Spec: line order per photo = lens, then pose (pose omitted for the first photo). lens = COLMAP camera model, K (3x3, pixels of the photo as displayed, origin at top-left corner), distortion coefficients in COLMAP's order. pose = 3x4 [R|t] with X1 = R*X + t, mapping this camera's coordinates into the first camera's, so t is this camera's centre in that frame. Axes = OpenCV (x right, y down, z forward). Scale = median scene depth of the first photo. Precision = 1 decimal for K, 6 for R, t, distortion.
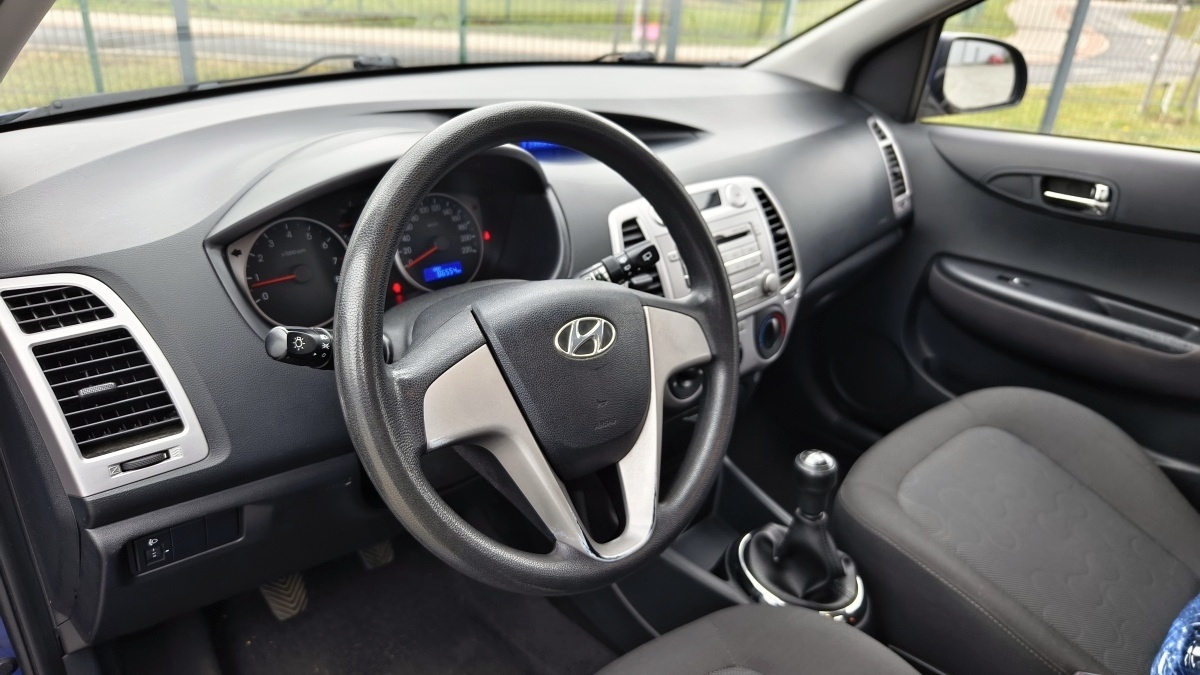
lens RADIAL K [[819.0, 0, 584.5], [0, 819.0, 342.0], [0, 0, 1]] dist [-0.002708, -0.002486]
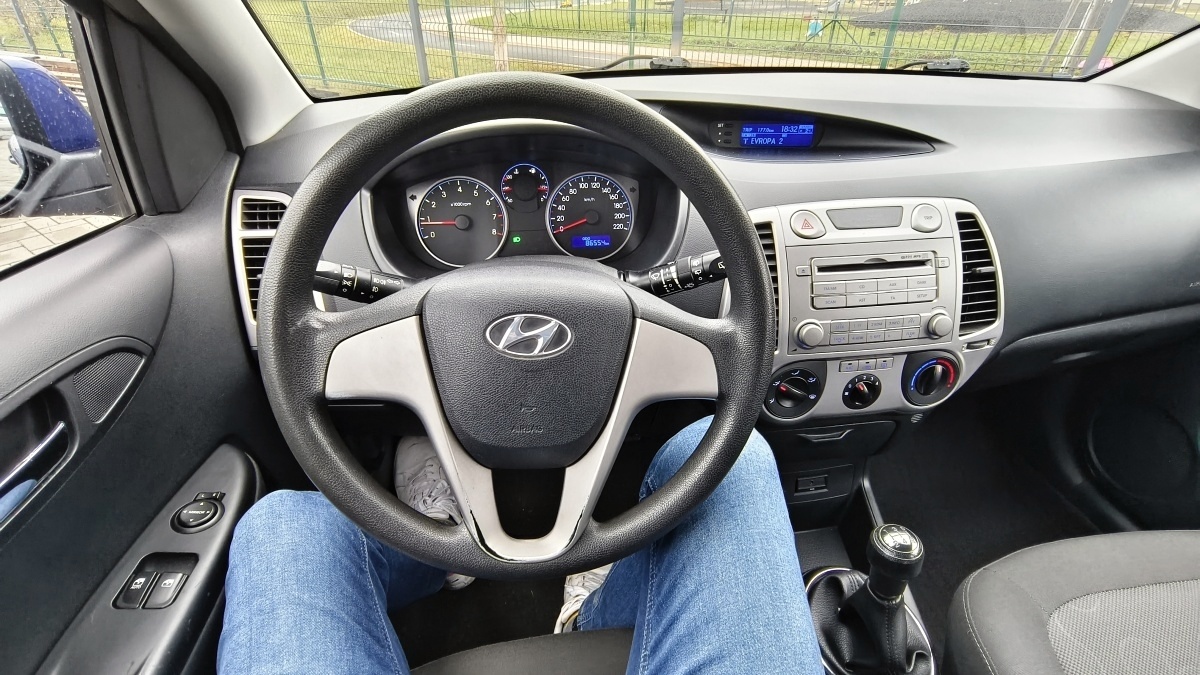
lens RADIAL K [[540.1, 0, 600.0], [0, 540.1, 337.5], [0, 0, 1]] dist [0.000396, 0.000400]
pose [[0.803924, 0.276314, -0.526646, 0.245074], [-0.219057, 0.960836, 0.169729, -0.078490], [0.552919, -0.021084, 0.832968, 0.328462]]
